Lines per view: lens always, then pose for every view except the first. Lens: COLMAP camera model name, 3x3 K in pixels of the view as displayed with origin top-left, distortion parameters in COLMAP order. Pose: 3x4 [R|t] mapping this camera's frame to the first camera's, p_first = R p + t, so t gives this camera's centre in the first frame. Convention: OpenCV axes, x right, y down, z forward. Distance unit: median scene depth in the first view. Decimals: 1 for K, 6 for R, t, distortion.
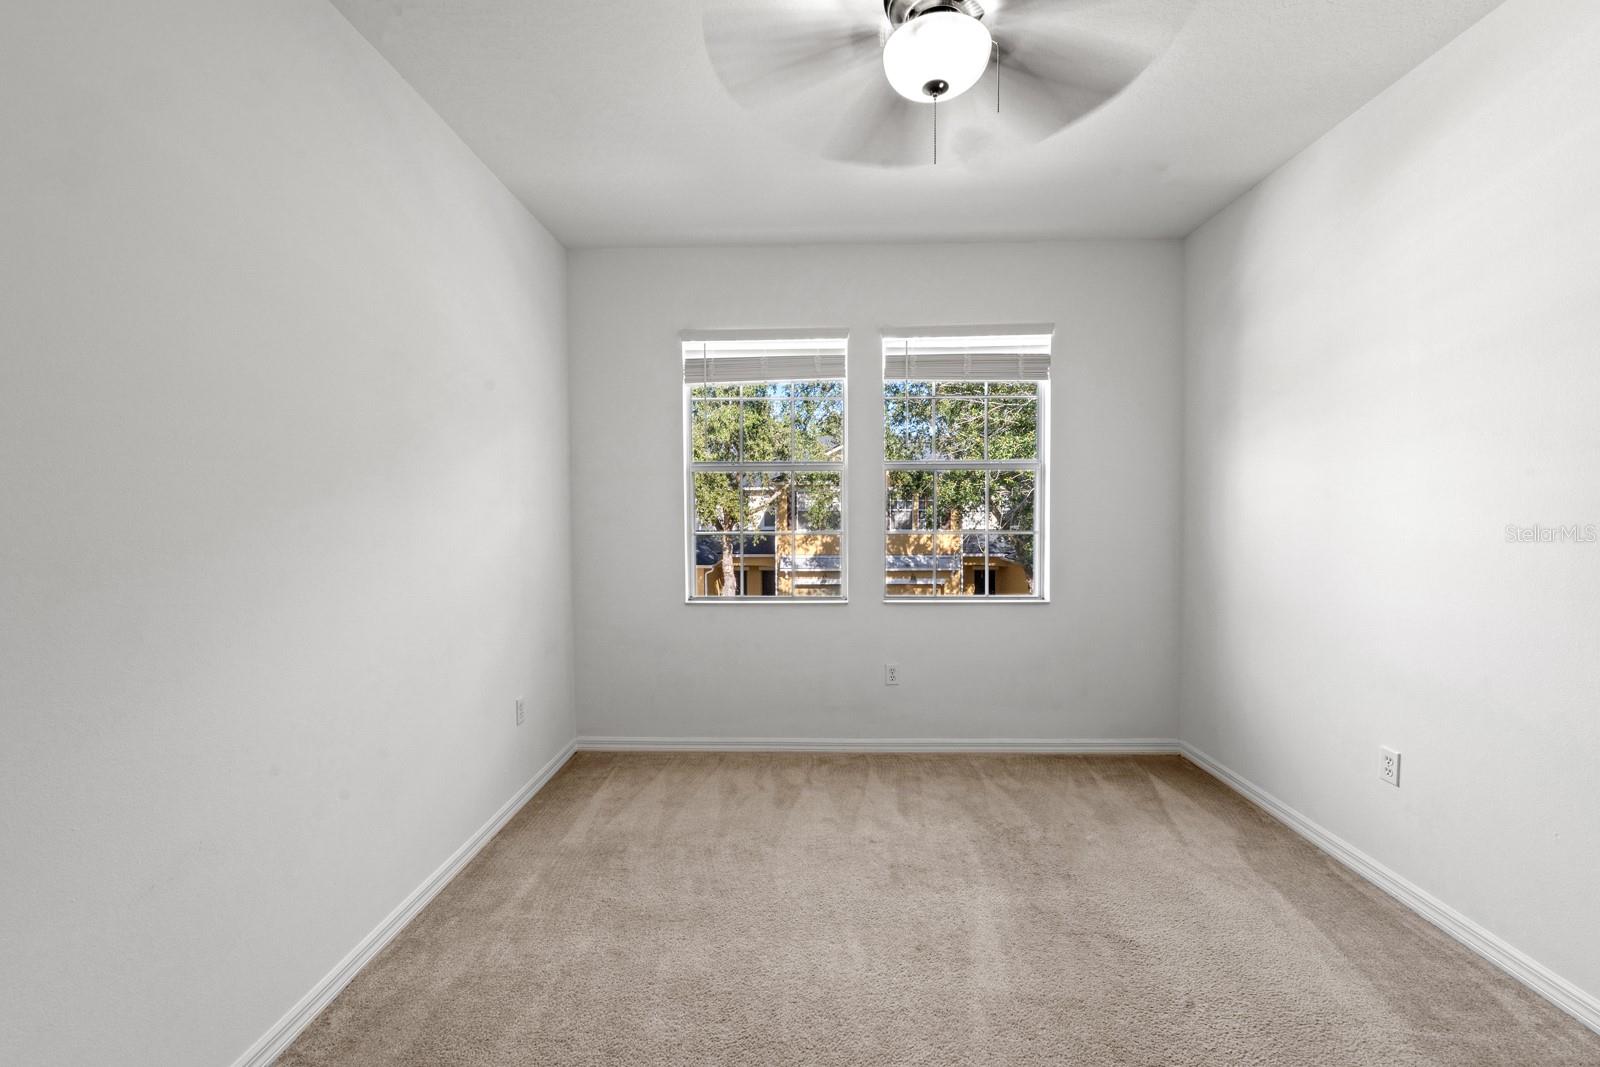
lens RADIAL K [[635.0, 0, 784.2], [0, 635.0, 539.8], [0, 0, 1]] dist [0.002641, -0.002751]
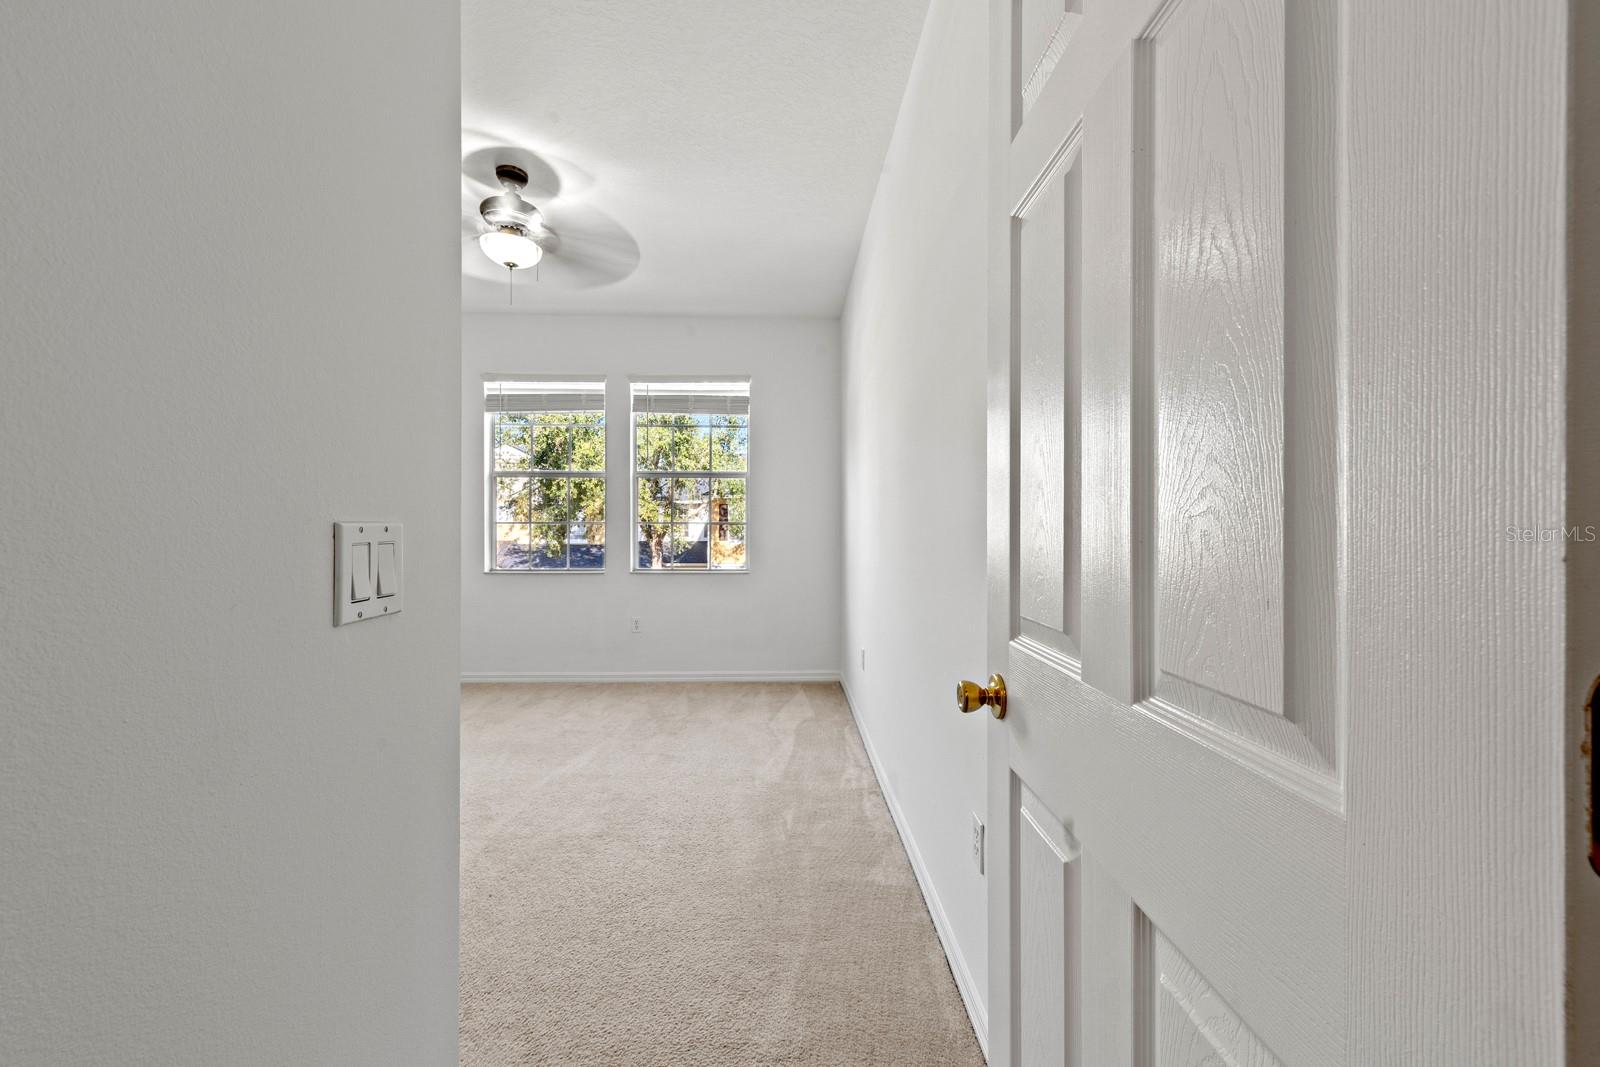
lens RADIAL K [[635.0, 0, 798.8], [0, 635.0, 533.1], [0, 0, 1]] dist [0.002641, -0.002751]
pose [[0.998593, 0.006512, 0.052632, 0.452993], [-0.004567, 0.999305, -0.036984, 0.063513], [-0.052837, 0.036691, 0.997929, -0.401589]]
